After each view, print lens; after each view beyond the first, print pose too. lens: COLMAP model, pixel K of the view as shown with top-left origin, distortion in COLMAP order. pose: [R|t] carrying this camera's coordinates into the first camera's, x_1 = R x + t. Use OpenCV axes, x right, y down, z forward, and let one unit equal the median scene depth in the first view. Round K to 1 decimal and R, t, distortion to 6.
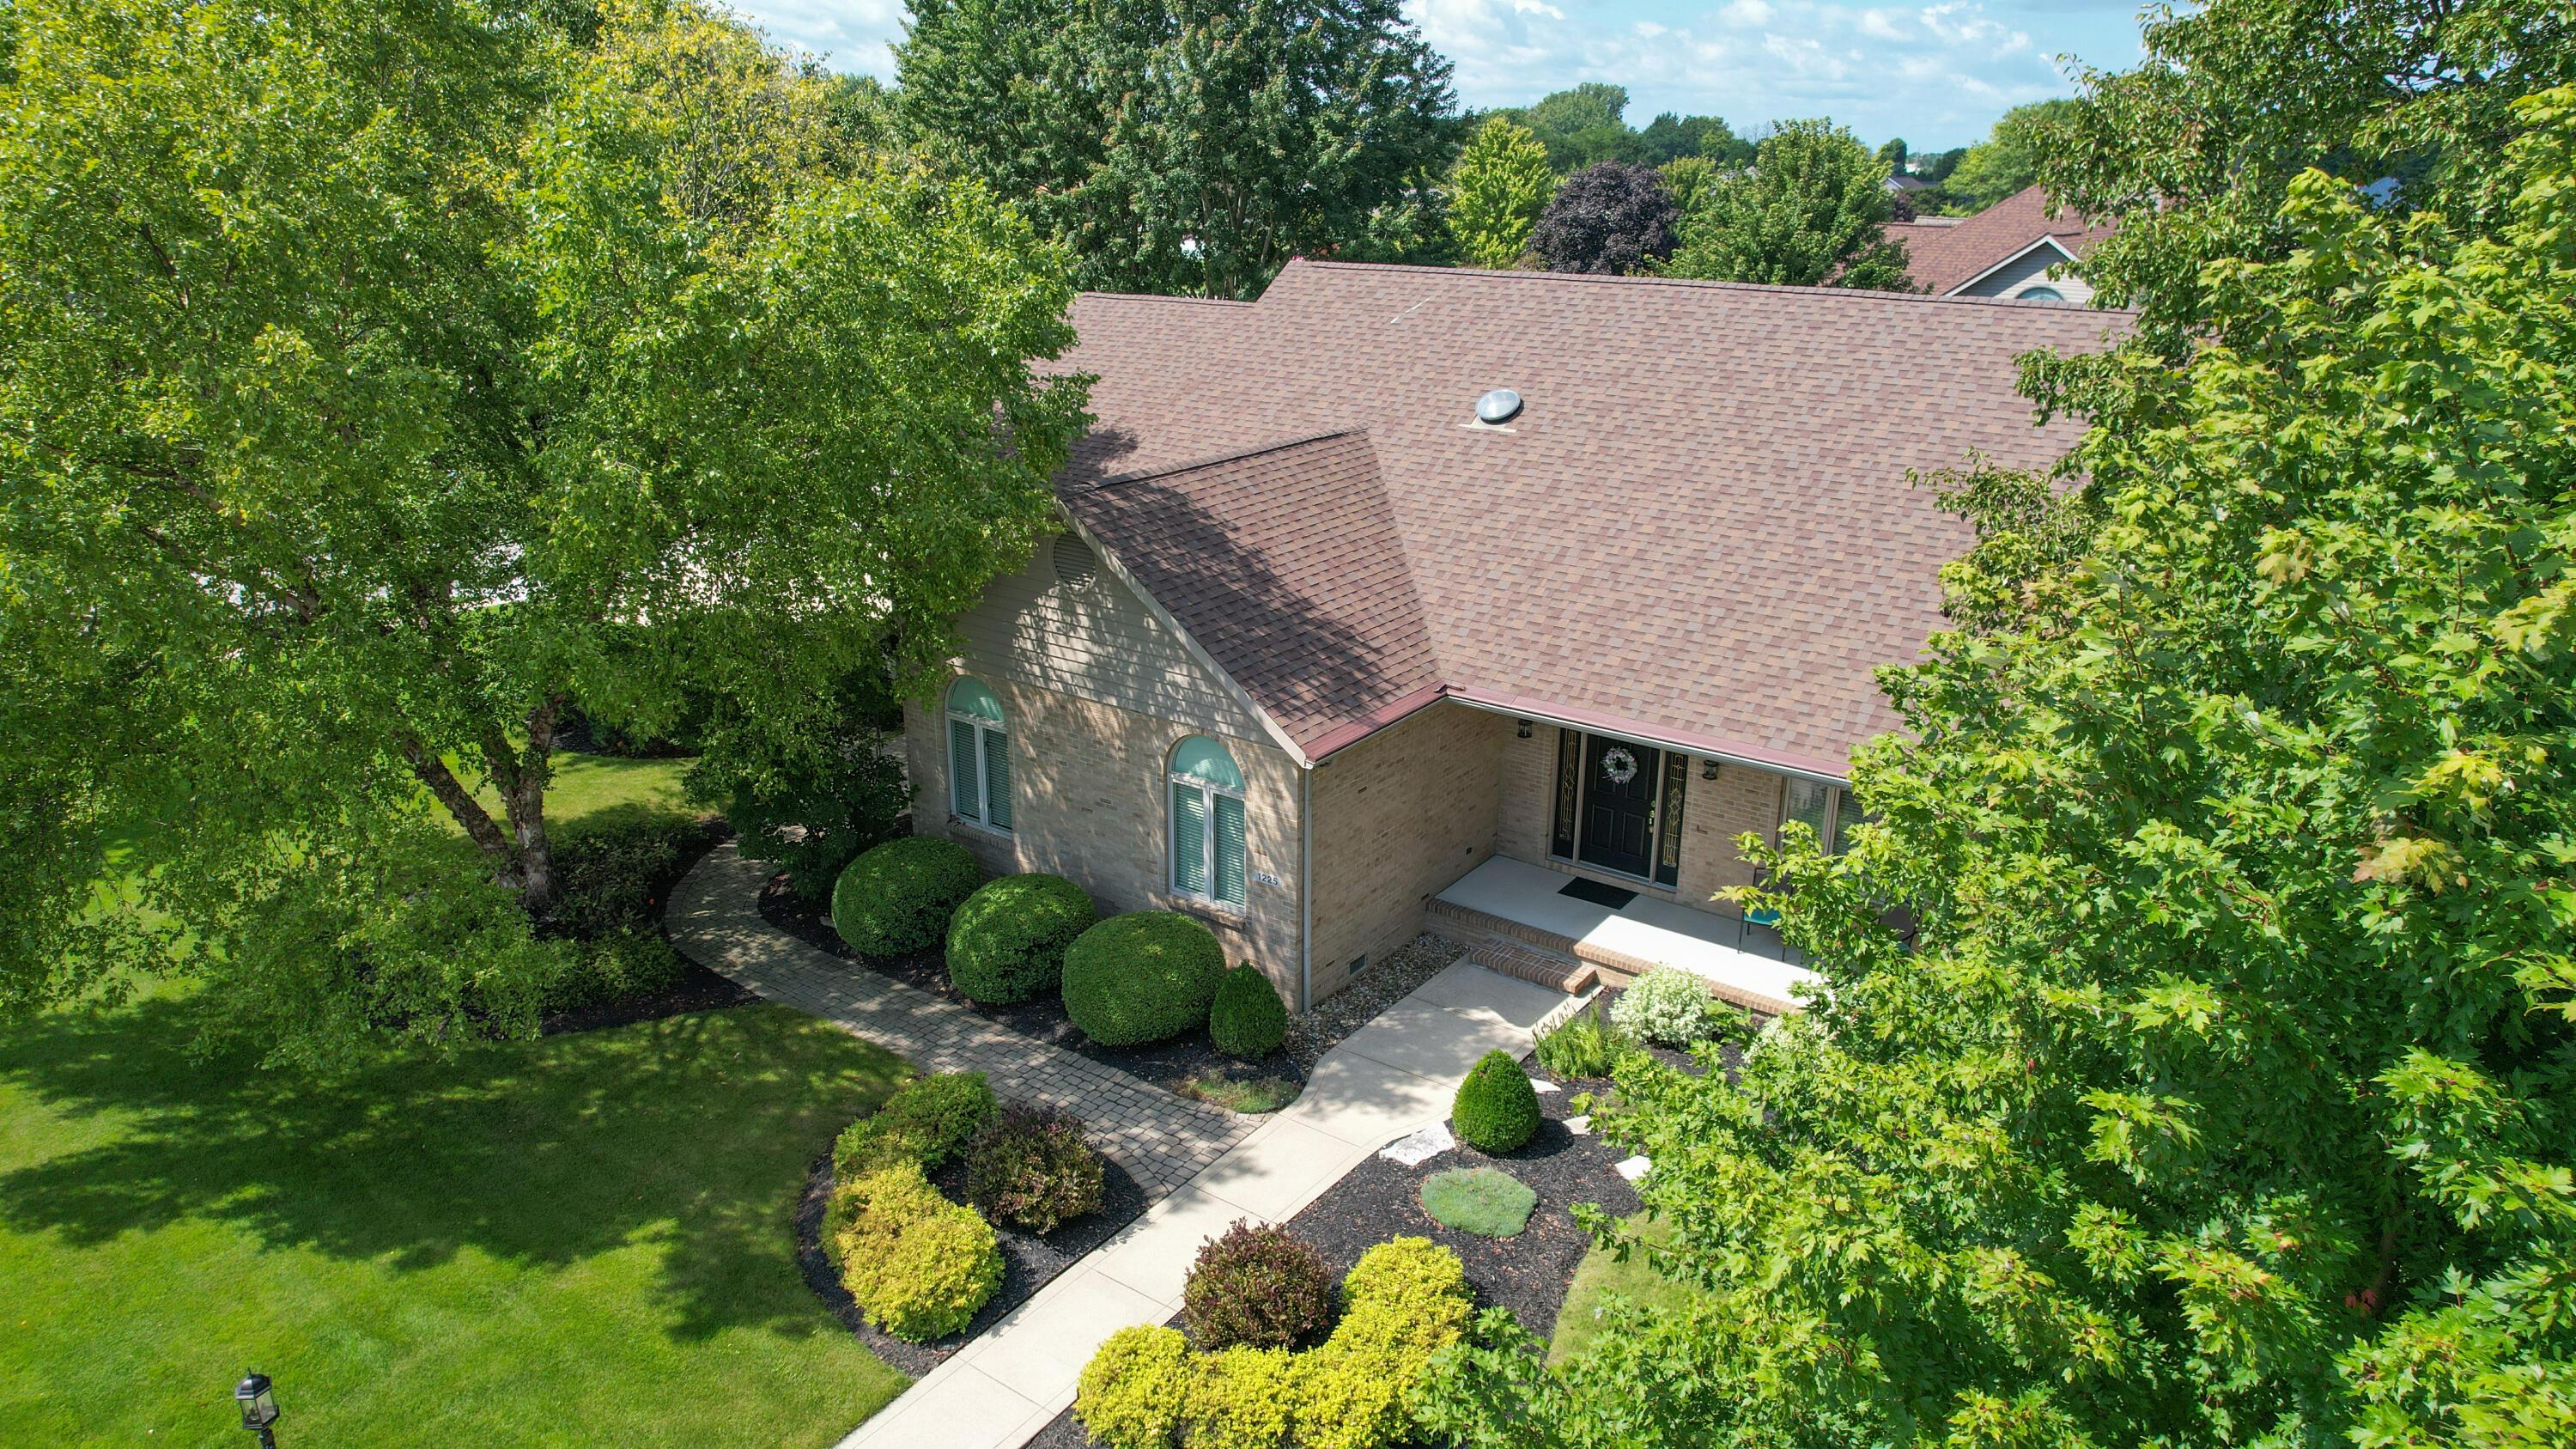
lens RADIAL K [[1677.6, 0, 1288.2], [0, 1677.6, 727.6], [0, 0, 1]] dist [-0.011355, -0.003819]
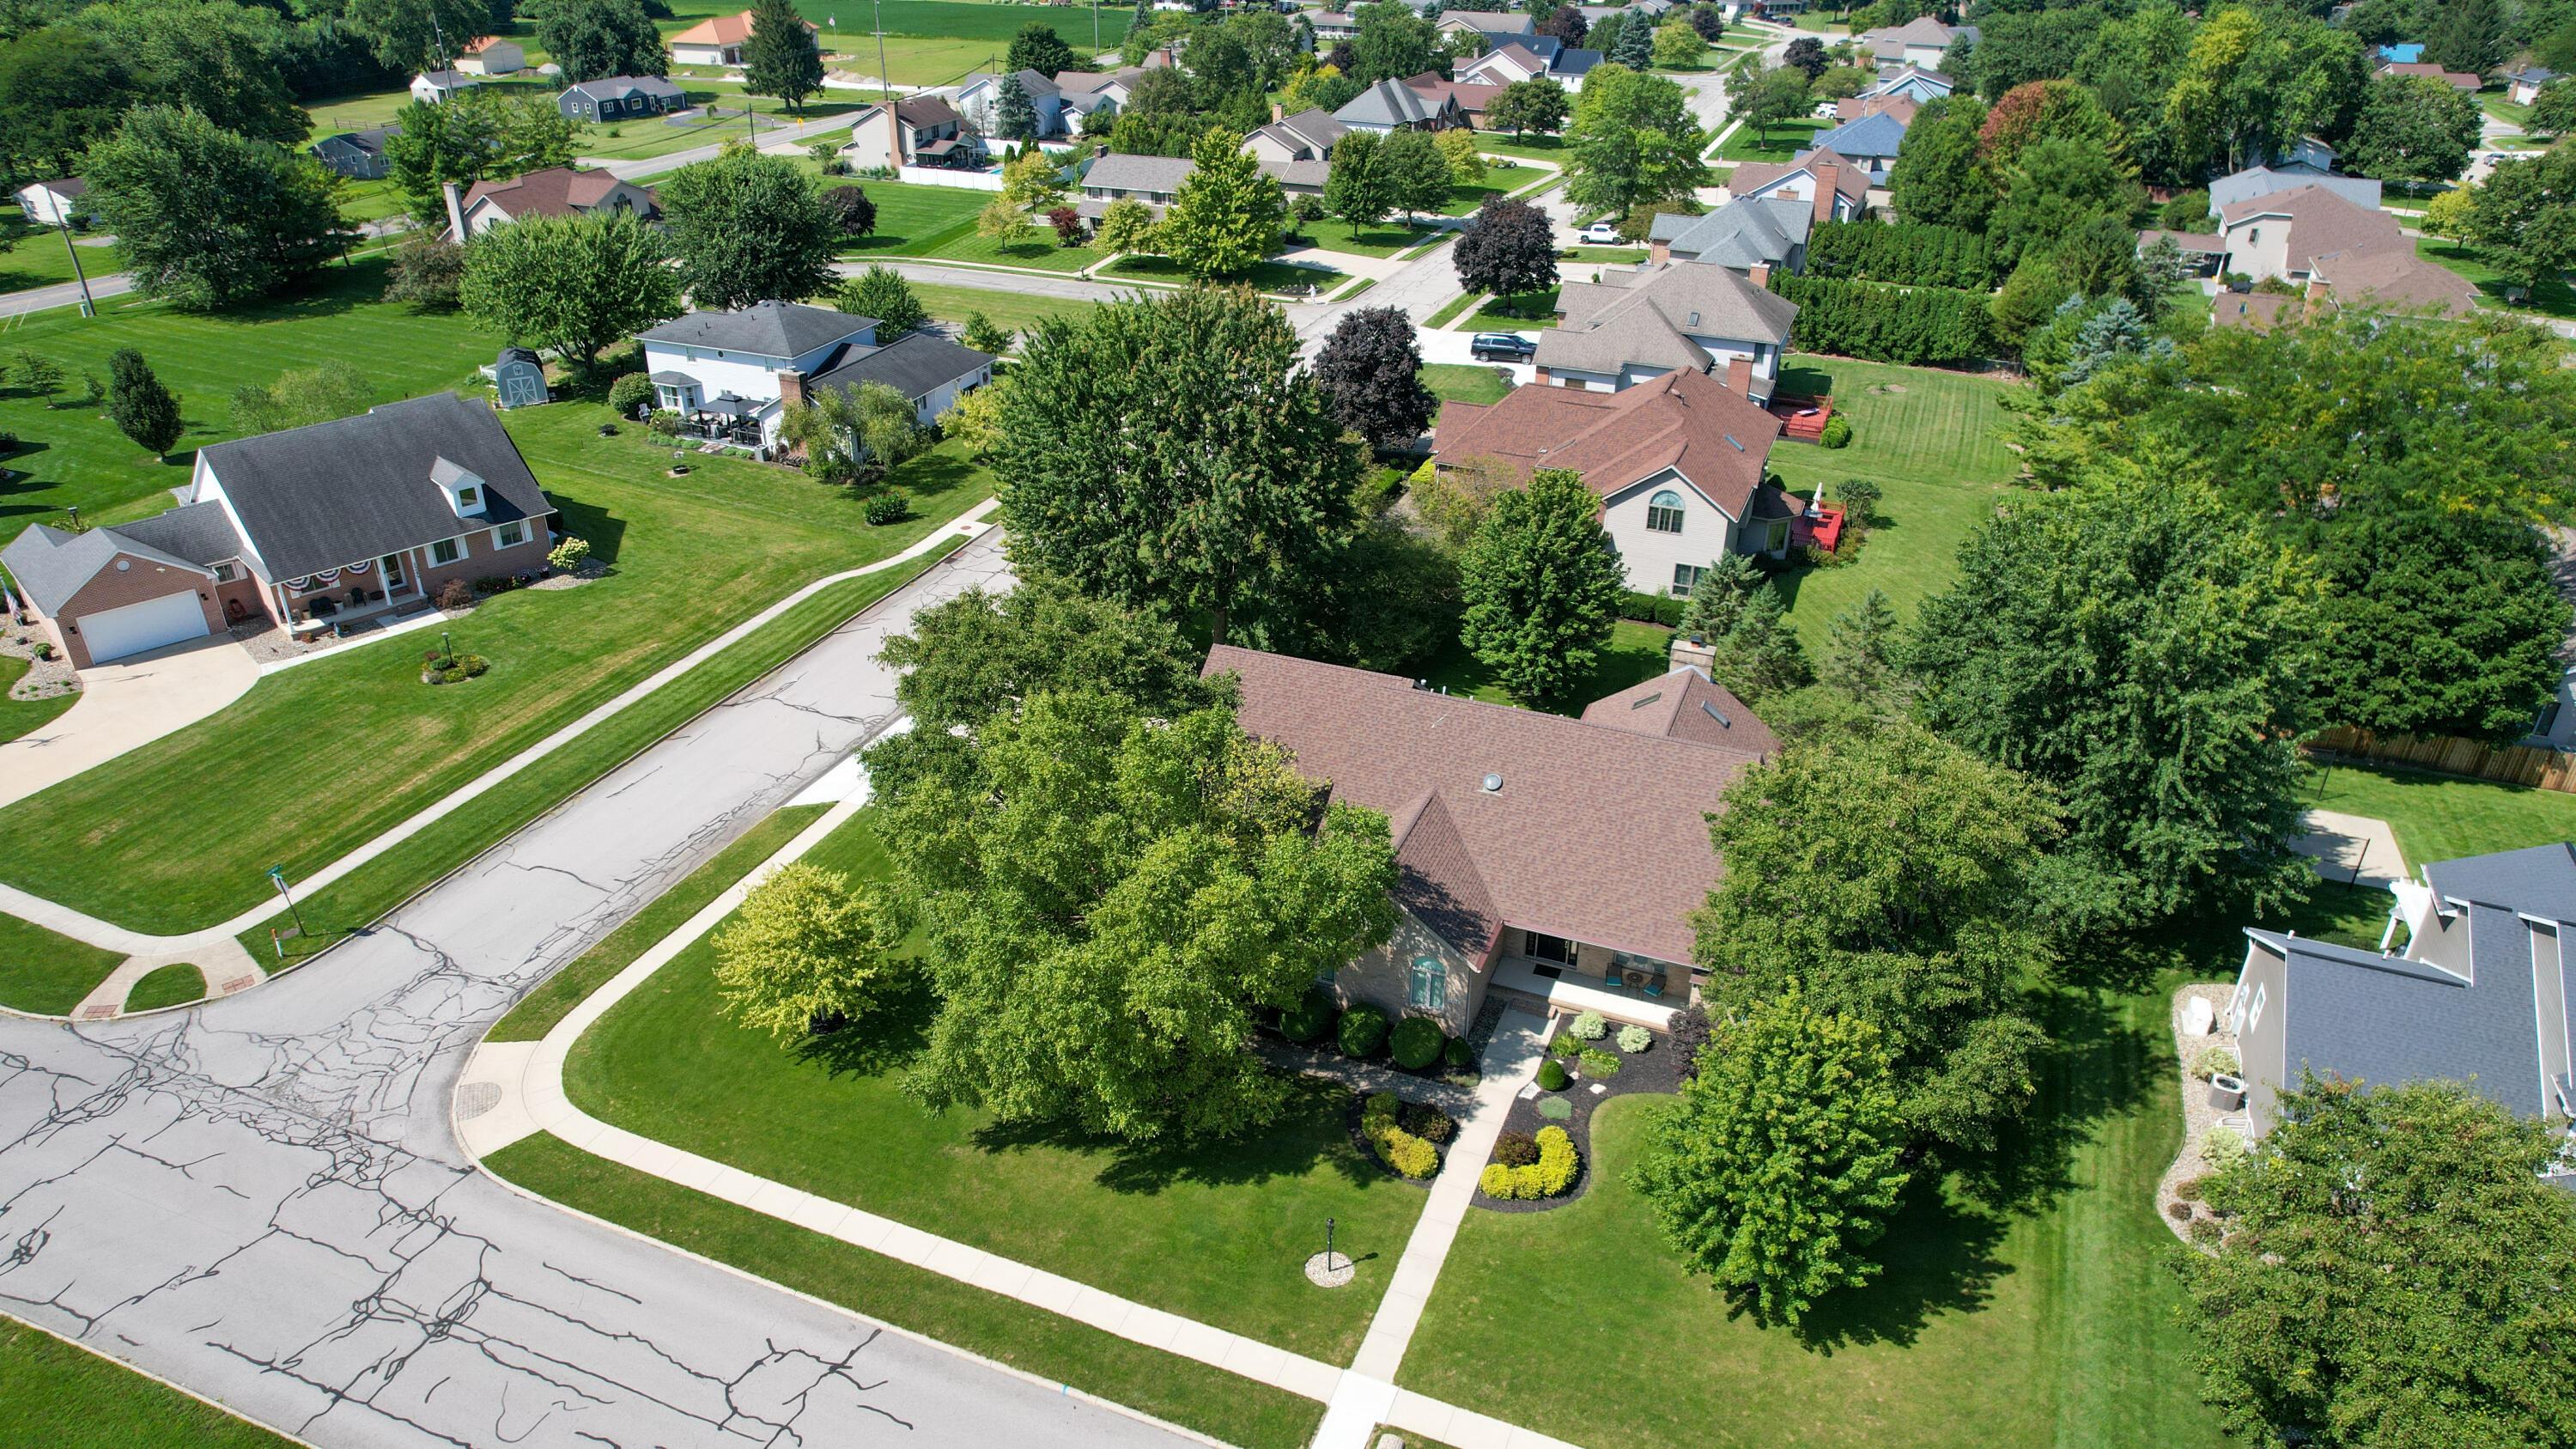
lens RADIAL K [[1677.6, 0, 1285.0], [0, 1677.6, 722.0], [0, 0, 1]] dist [-0.011355, -0.003819]
pose [[0.971321, -0.112720, 0.209357, -0.880369], [0.078075, 0.982869, 0.166953, -0.921130], [-0.224590, -0.145819, 0.963481, -1.699987]]
